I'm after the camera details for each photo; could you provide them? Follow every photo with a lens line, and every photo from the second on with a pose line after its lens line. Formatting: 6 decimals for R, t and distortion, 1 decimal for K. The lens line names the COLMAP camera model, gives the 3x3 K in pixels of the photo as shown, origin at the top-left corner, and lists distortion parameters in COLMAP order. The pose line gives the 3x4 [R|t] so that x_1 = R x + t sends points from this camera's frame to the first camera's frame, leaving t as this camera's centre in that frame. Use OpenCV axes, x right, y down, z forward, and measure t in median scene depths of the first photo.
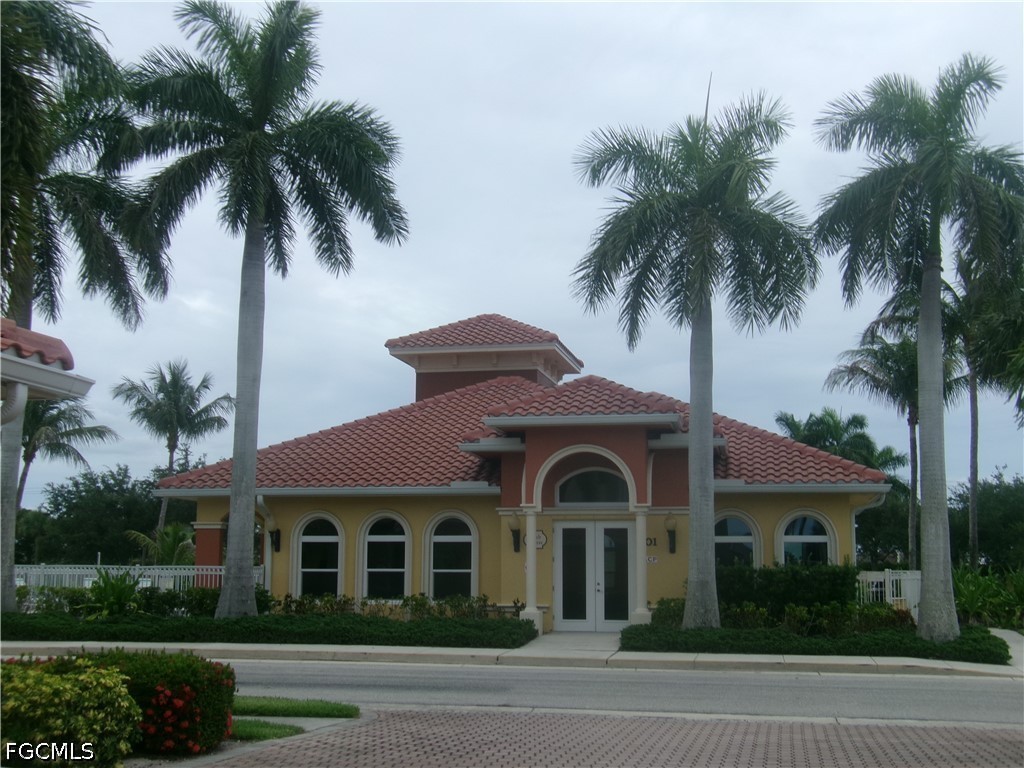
lens RADIAL K [[1262.8, 0, 512.3], [0, 1262.8, 386.3], [0, 0, 1]] dist [-0.019619, 0.000000]
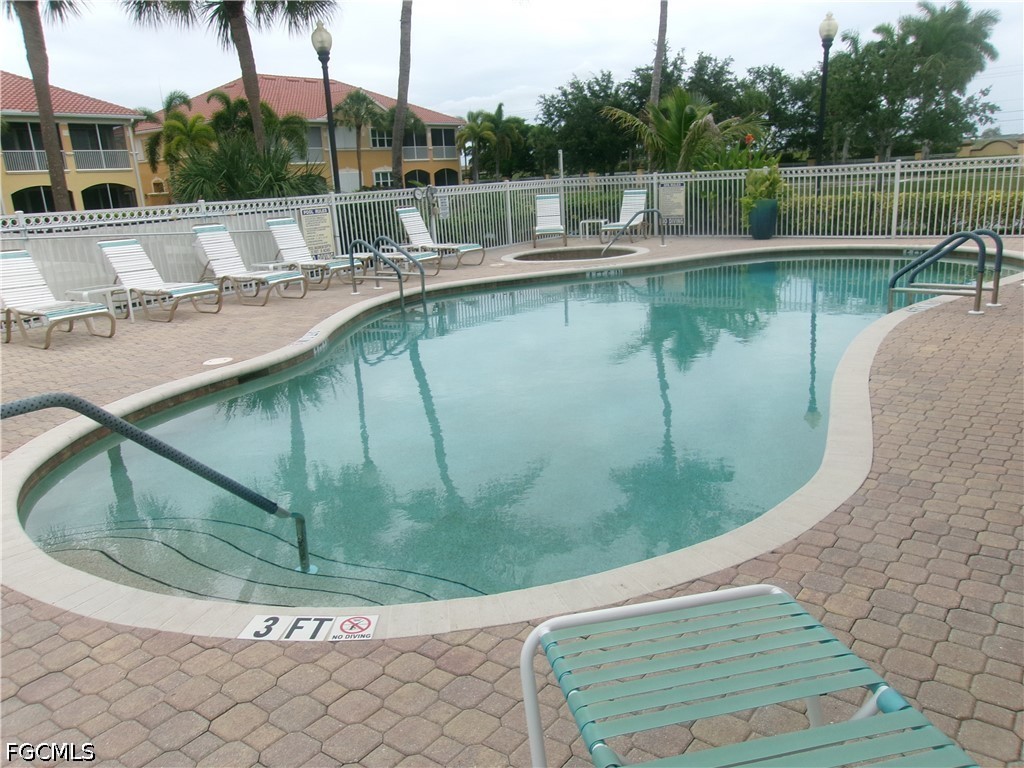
lens RADIAL K [[794.0, 0, 511.7], [0, 794.0, 386.7], [0, 0, 1]] dist [-0.043746, 0.000757]
pose [[0.907592, 0.044850, -0.417450, -0.096234], [0.129052, 0.916344, 0.379025, 0.046178], [0.399527, -0.397873, 0.825879, 0.329060]]
